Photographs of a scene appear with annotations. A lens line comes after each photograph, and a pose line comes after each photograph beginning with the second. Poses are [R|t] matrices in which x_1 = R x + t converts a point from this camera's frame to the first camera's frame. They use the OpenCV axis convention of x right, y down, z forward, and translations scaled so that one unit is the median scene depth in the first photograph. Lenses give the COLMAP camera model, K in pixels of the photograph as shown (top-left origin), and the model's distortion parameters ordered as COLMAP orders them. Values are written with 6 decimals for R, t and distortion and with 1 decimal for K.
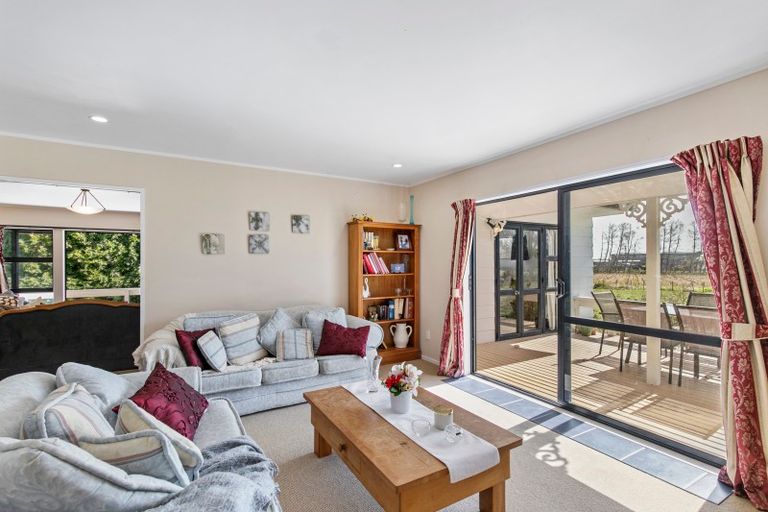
lens RADIAL K [[356.6, 0, 403.1], [0, 356.6, 259.3], [0, 0, 1]] dist [0.001822, -0.000113]
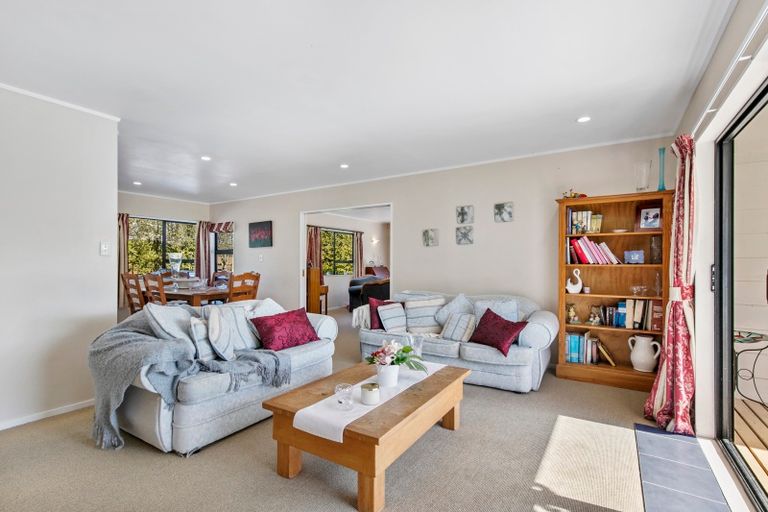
lens RADIAL K [[356.6, 0, 380.3], [0, 356.6, 262.3], [0, 0, 1]] dist [0.001822, -0.000113]
pose [[0.430933, 0.000593, -0.902384, 0.409972], [0.006818, 0.999969, 0.003913, 0.029527], [0.902358, -0.007839, 0.430916, 0.244122]]
